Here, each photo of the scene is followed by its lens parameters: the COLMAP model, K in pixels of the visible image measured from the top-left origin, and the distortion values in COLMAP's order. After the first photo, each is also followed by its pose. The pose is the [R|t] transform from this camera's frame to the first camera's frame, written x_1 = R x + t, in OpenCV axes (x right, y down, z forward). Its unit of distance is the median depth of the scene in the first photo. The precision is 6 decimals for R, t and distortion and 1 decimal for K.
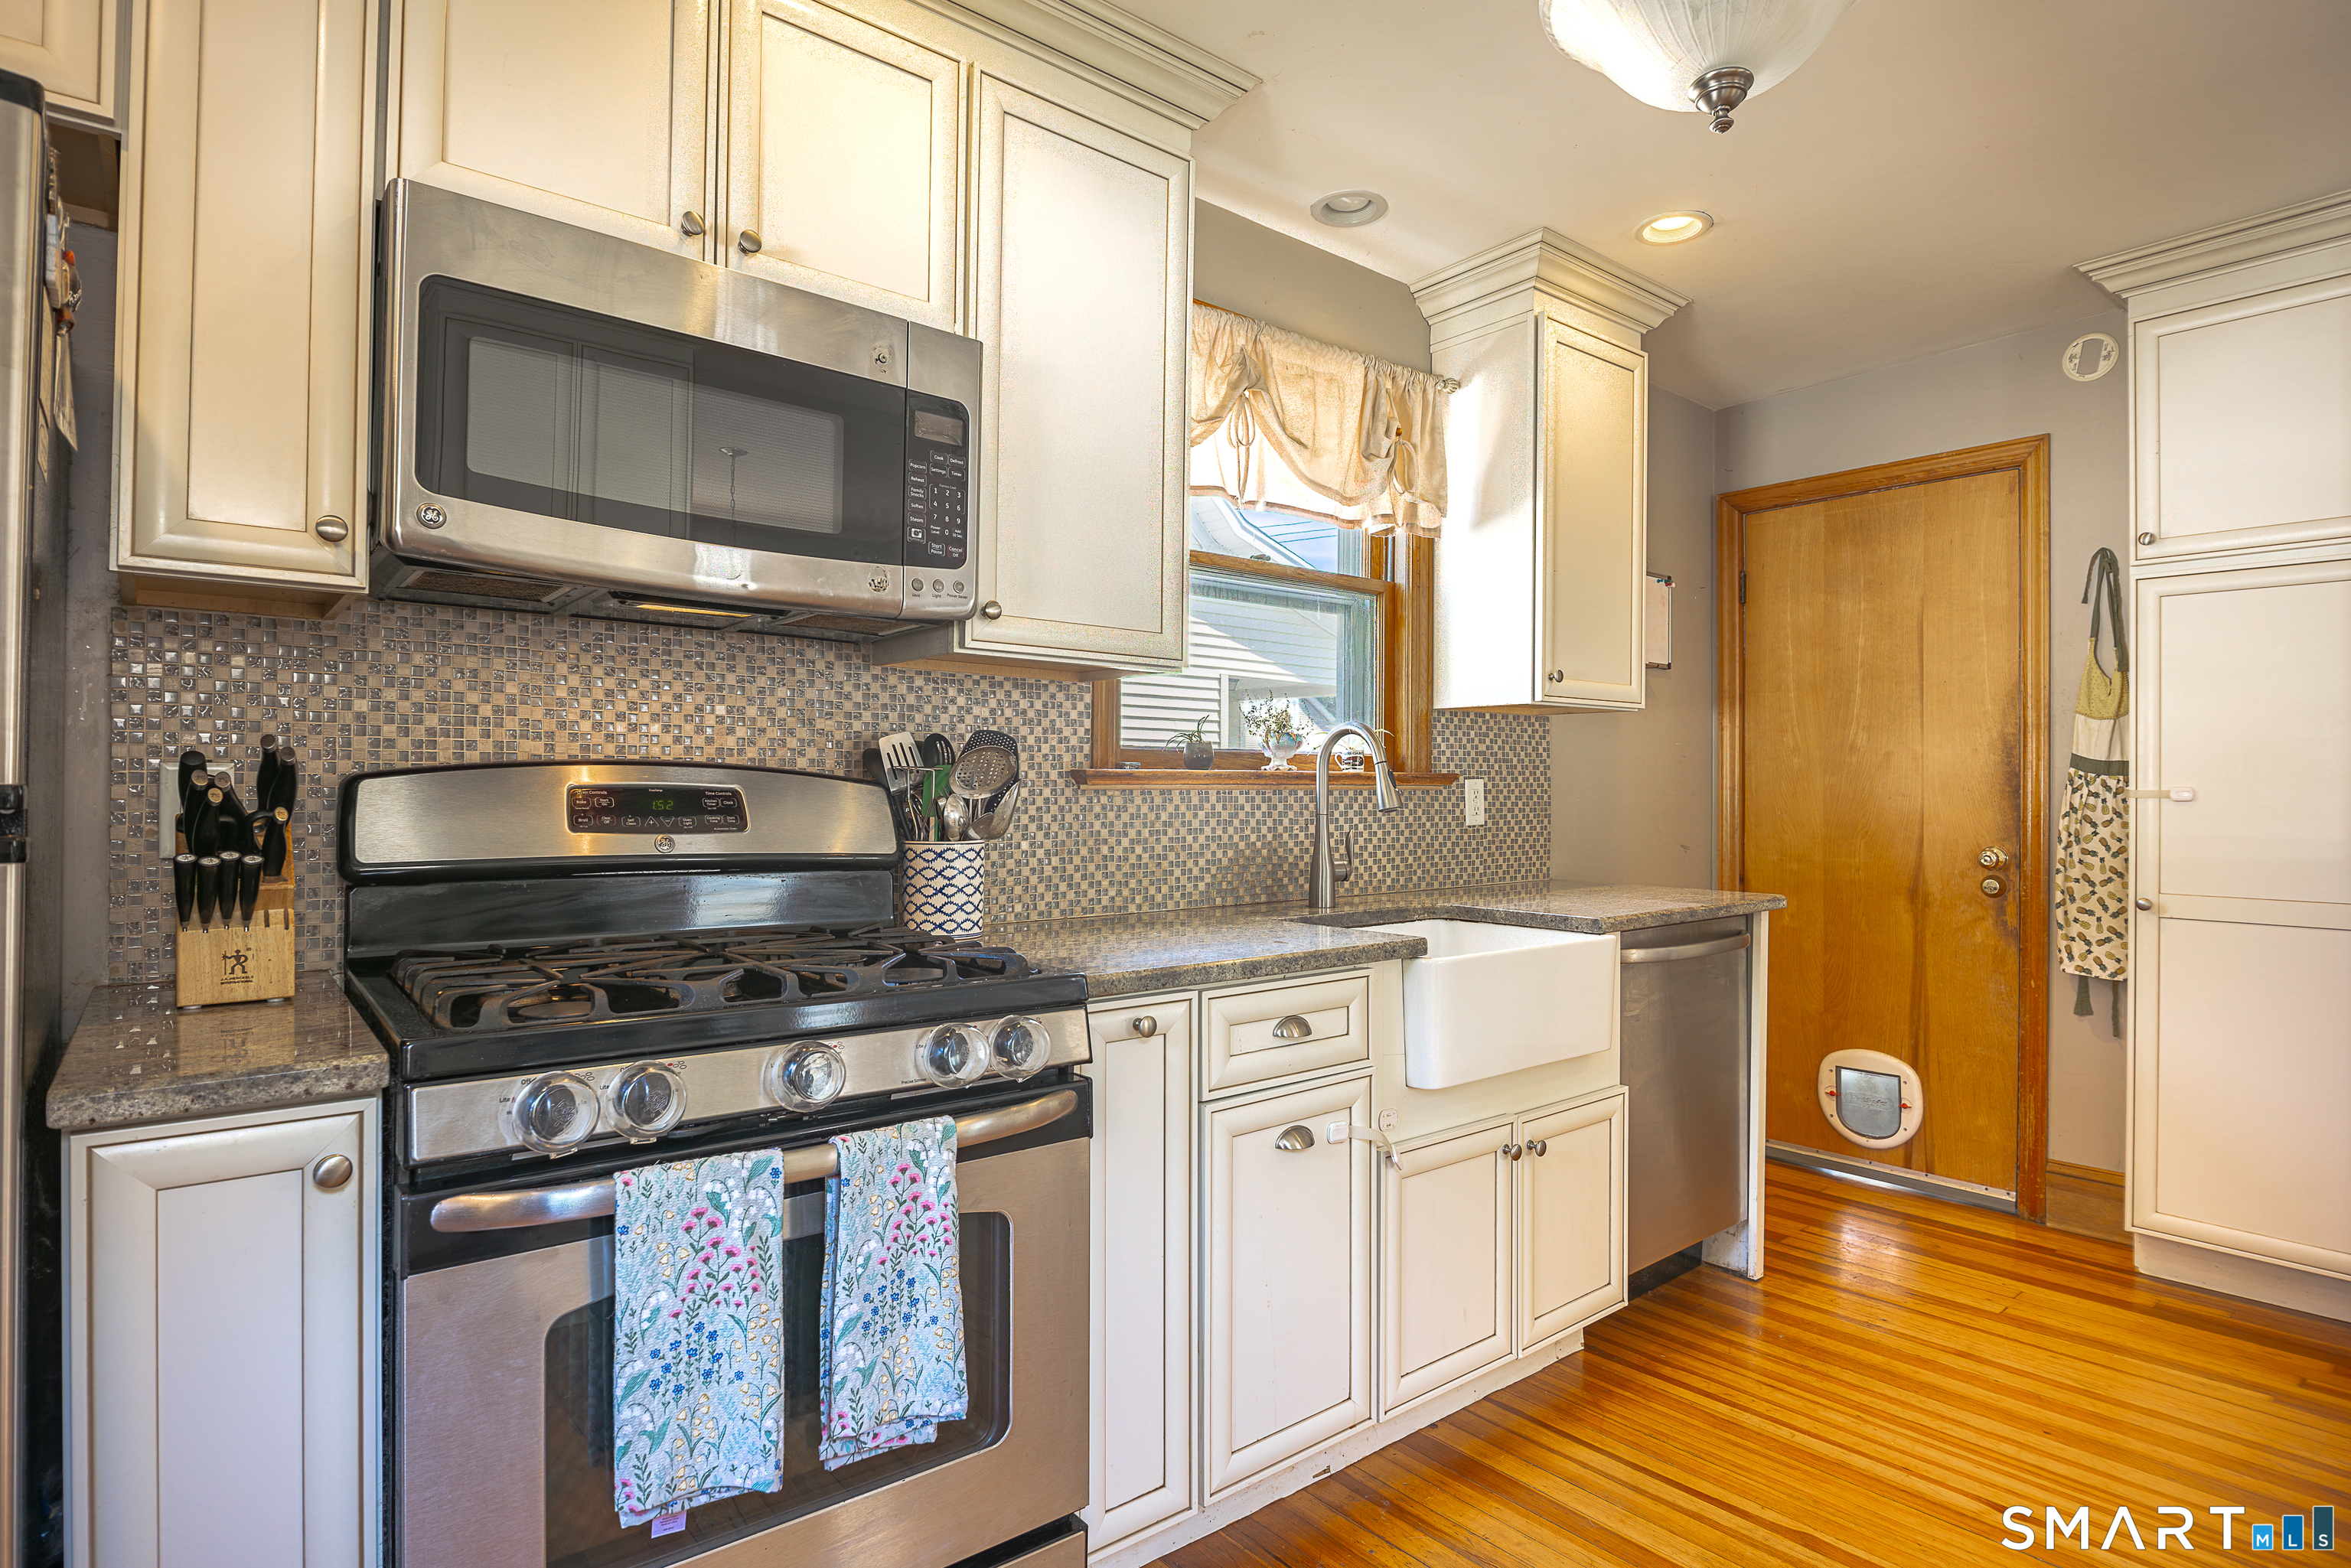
lens RADIAL K [[1229.9, 0, 1175.5], [0, 1229.9, 784.0], [0, 0, 1]] dist [-0.002686, -0.000539]
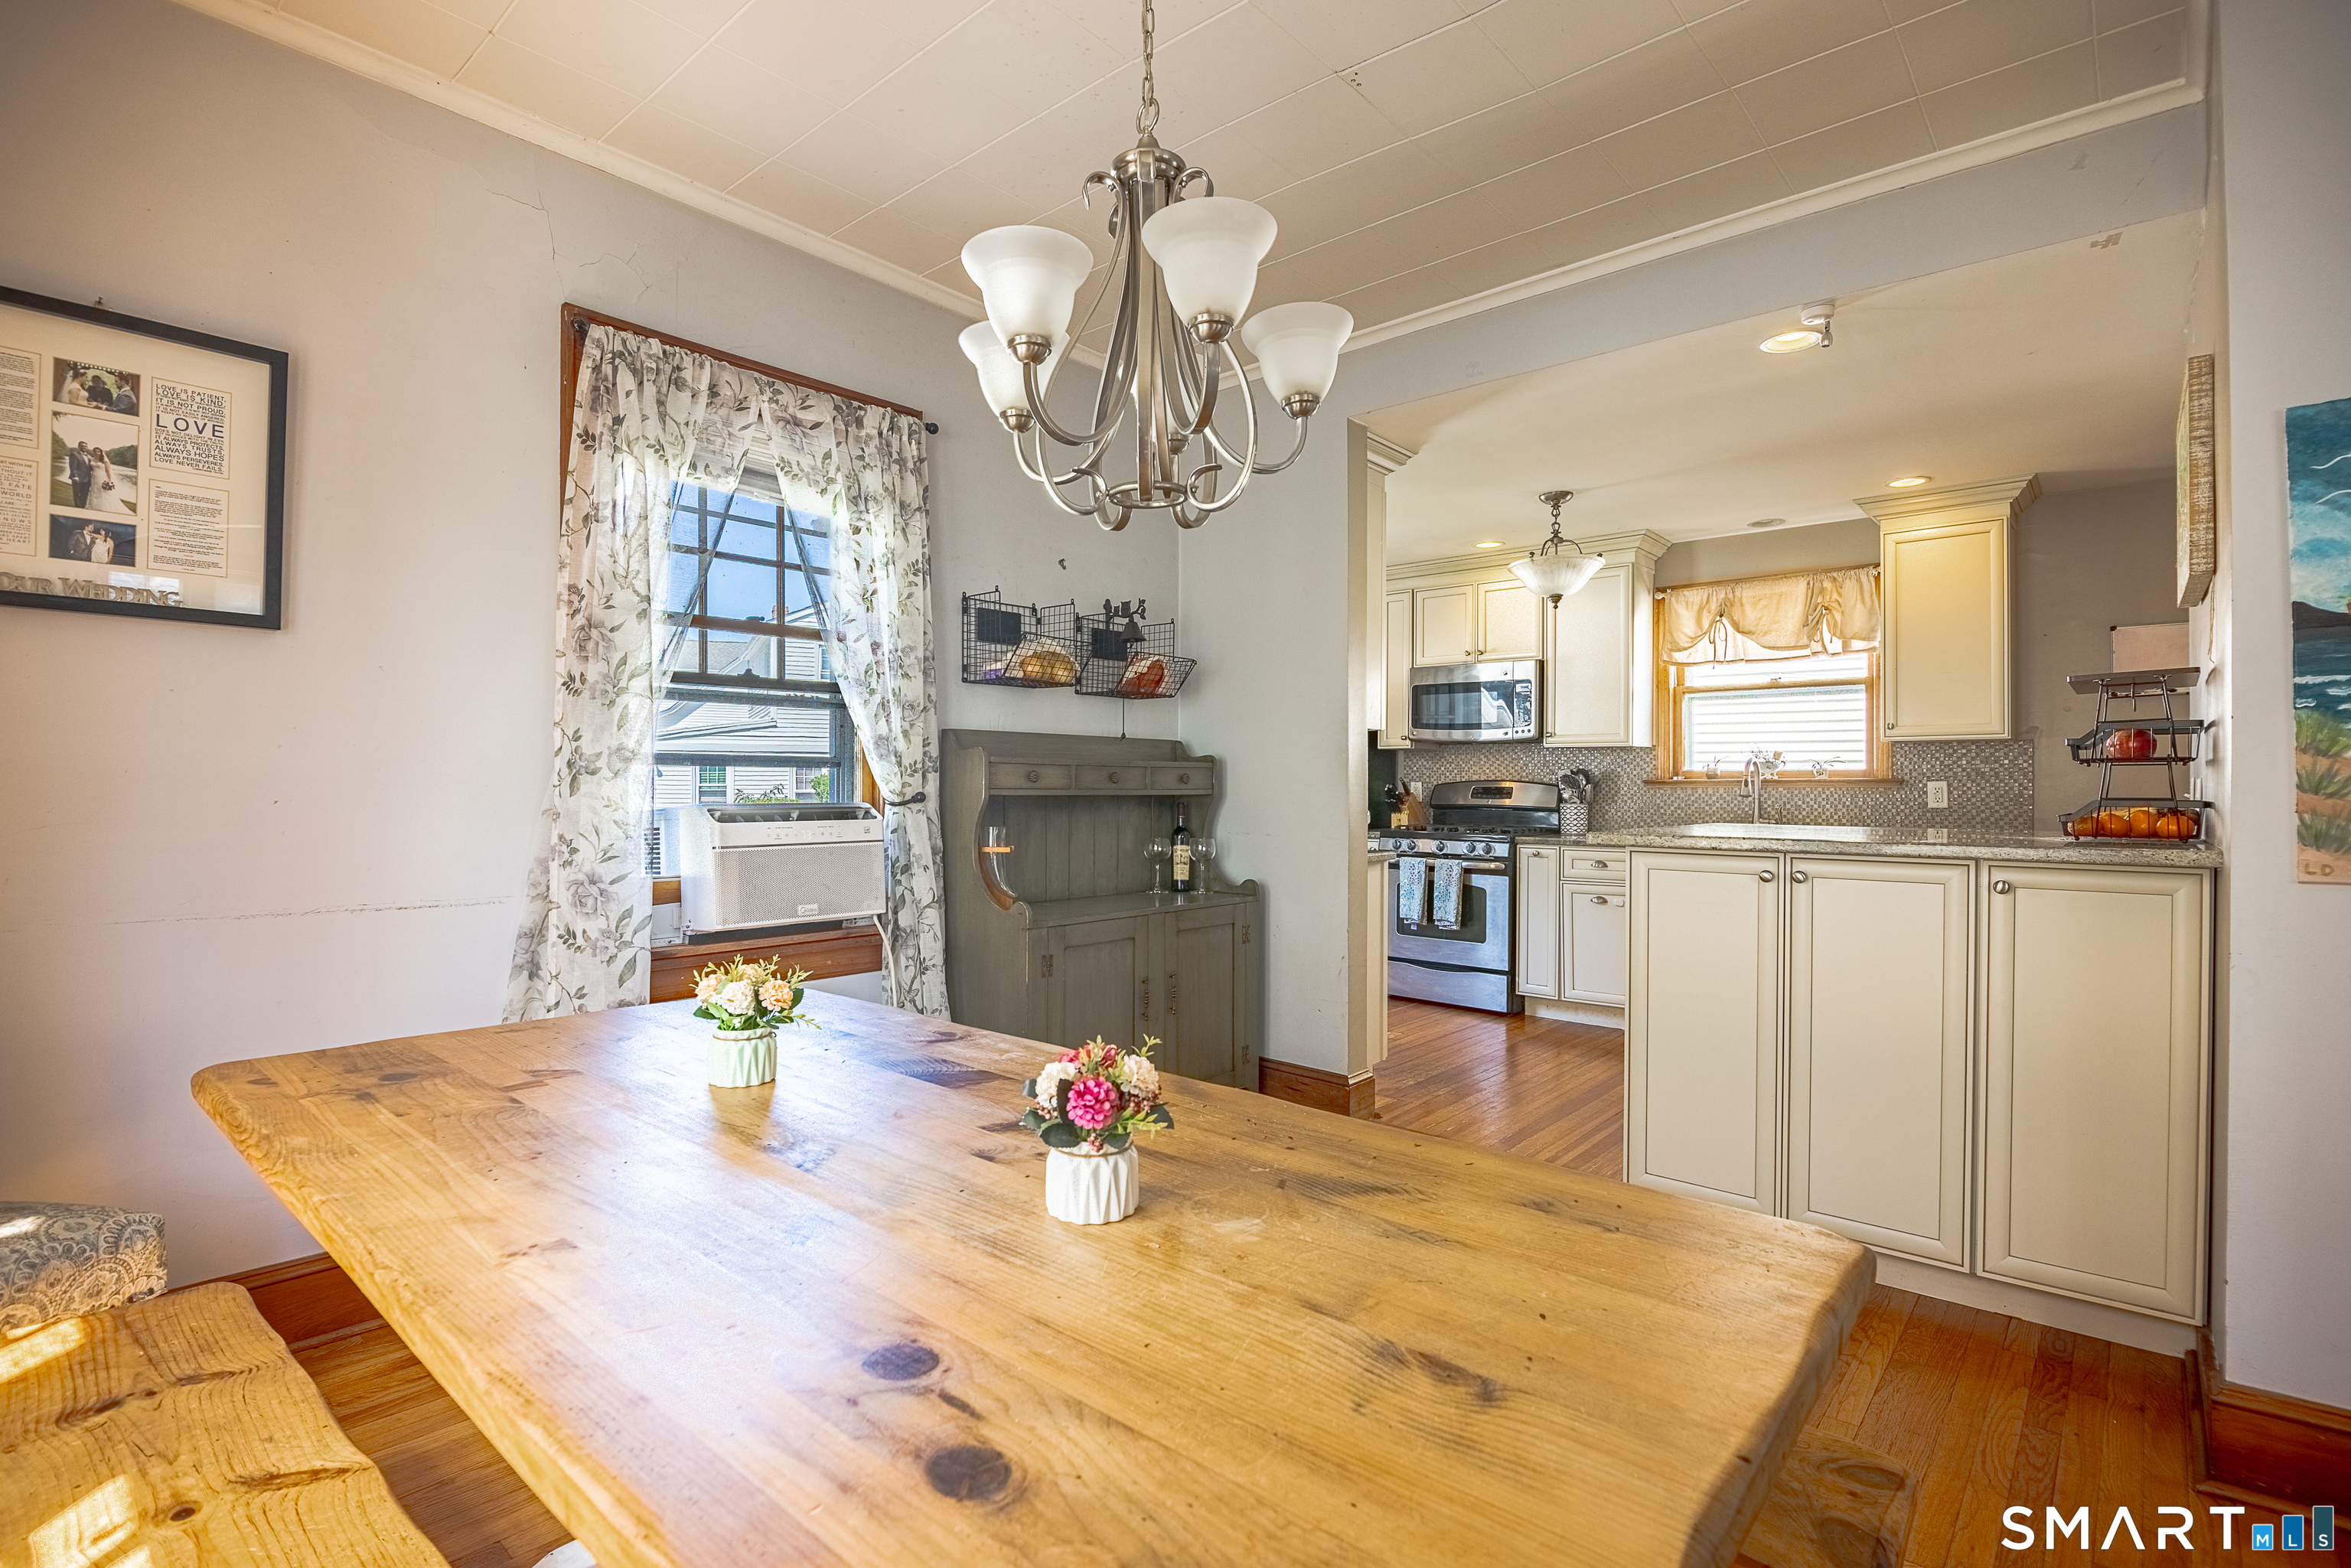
lens RADIAL K [[1104.3, 0, 1175.5], [0, 1104.3, 784.0], [0, 0, 1]] dist [0.002629, -0.010960]
pose [[0.162577, -0.004454, -0.986686, 2.465691], [0.004408, 0.999983, -0.003788, 0.001182], [0.986686, -0.003734, 0.162594, -0.467592]]
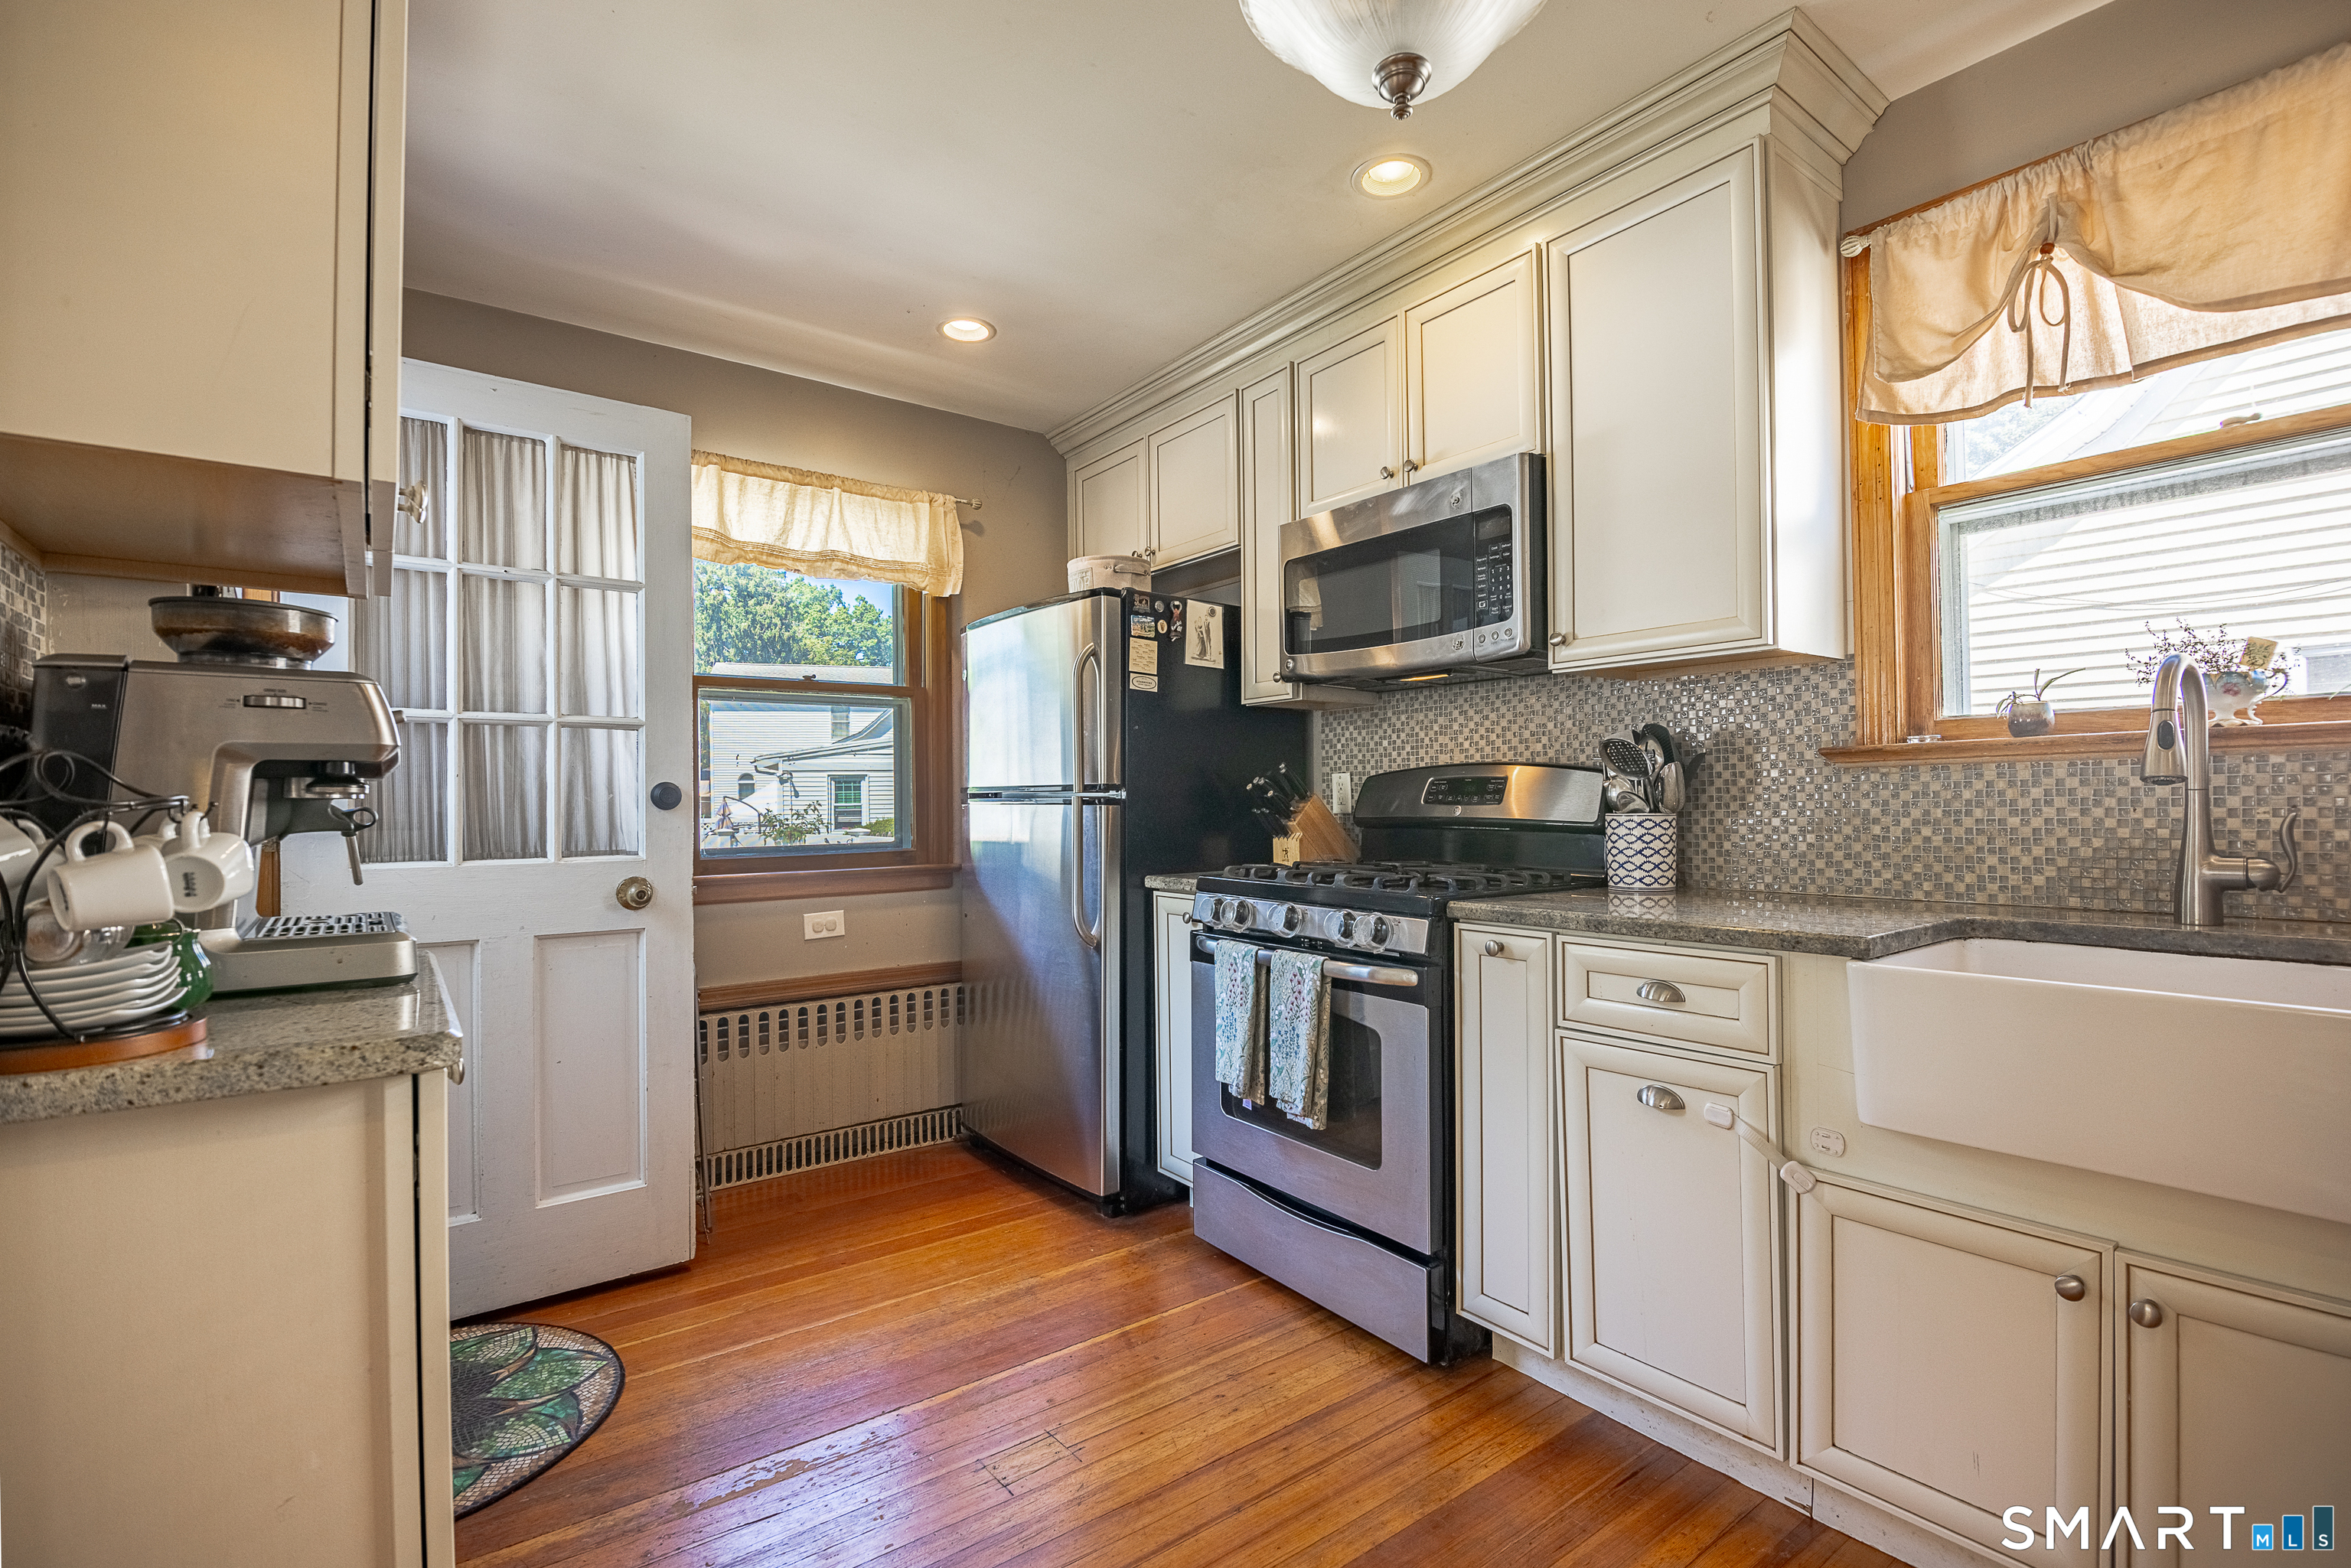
lens RADIAL K [[1055.2, 0, 1188.9], [0, 1055.2, 798.0], [0, 0, 1]] dist [0.001223, -0.016020]
pose [[-0.041342, -0.008557, -0.999108, 0.930598], [0.016367, 0.999823, -0.009240, 0.032895], [0.999011, -0.016734, -0.041195, 0.591246]]
